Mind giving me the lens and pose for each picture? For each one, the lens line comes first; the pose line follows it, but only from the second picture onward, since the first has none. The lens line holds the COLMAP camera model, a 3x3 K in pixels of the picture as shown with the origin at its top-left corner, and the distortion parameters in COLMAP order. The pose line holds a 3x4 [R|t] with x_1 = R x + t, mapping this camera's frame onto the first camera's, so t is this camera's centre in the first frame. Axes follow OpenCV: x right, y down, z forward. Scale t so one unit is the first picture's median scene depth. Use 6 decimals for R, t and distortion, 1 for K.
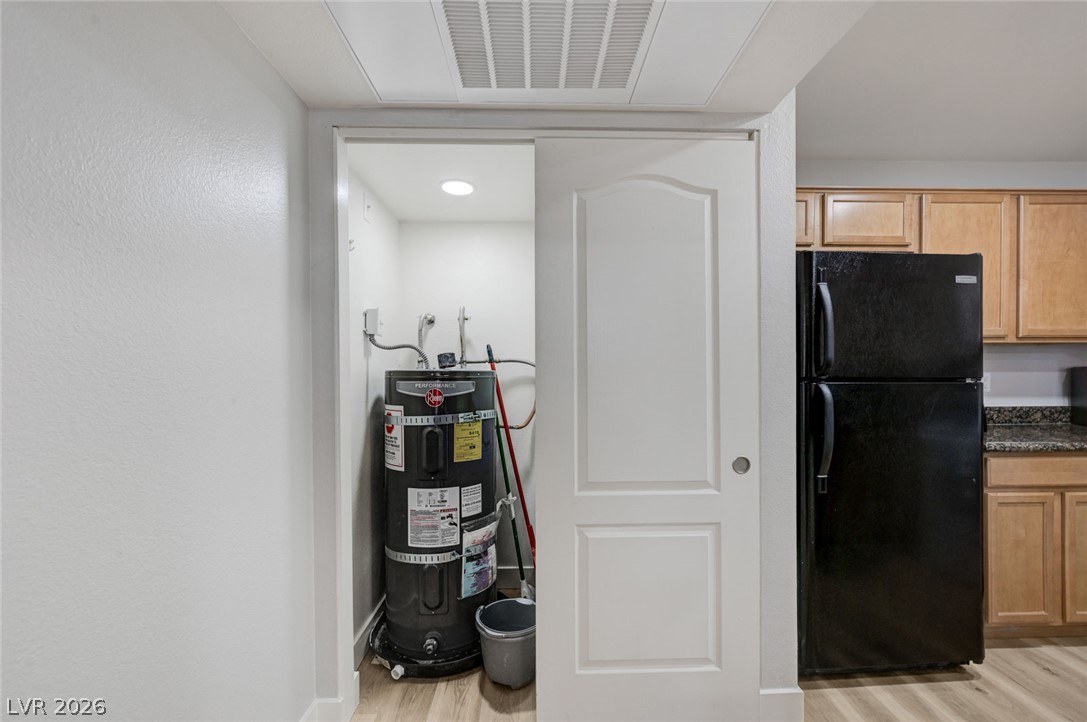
lens RADIAL K [[428.5, 0, 546.4], [0, 428.5, 368.5], [0, 0, 1]] dist [-0.001205, -0.000023]
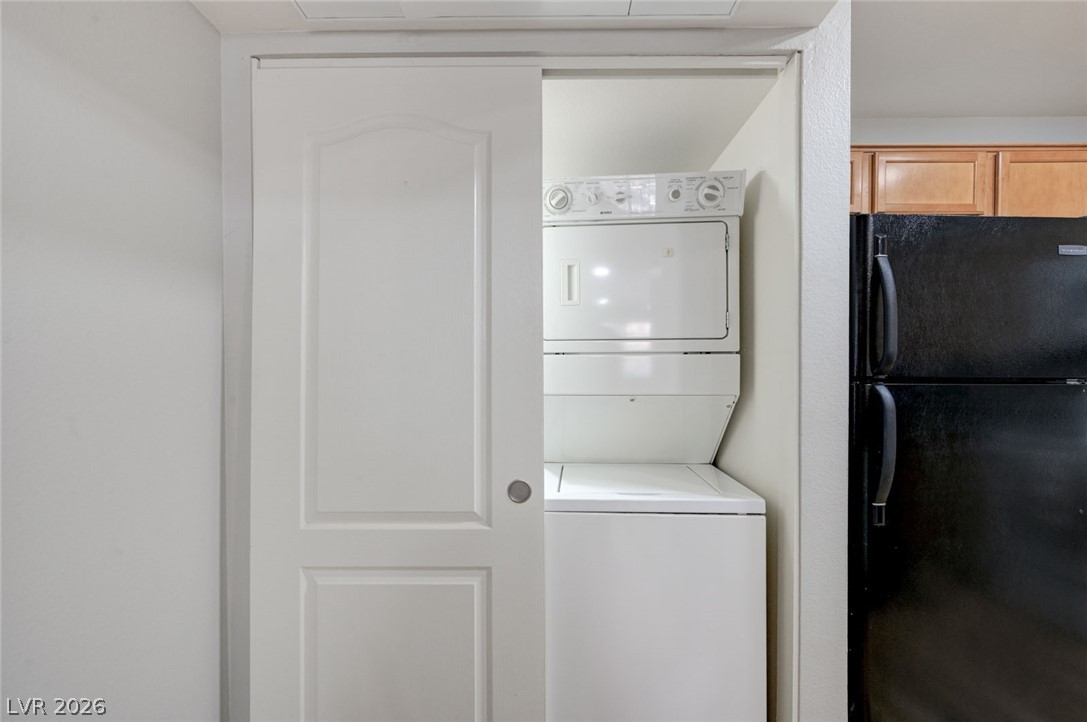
lens RADIAL K [[432.7, 0, 553.1], [0, 432.7, 362.2], [0, 0, 1]] dist [0.000916, 0.000132]
pose [[0.999584, 0.006064, -0.028190, 0.073833], [-0.006065, 0.999982, 0.000042, -0.002219], [0.028190, 0.000129, 0.999603, 0.198467]]
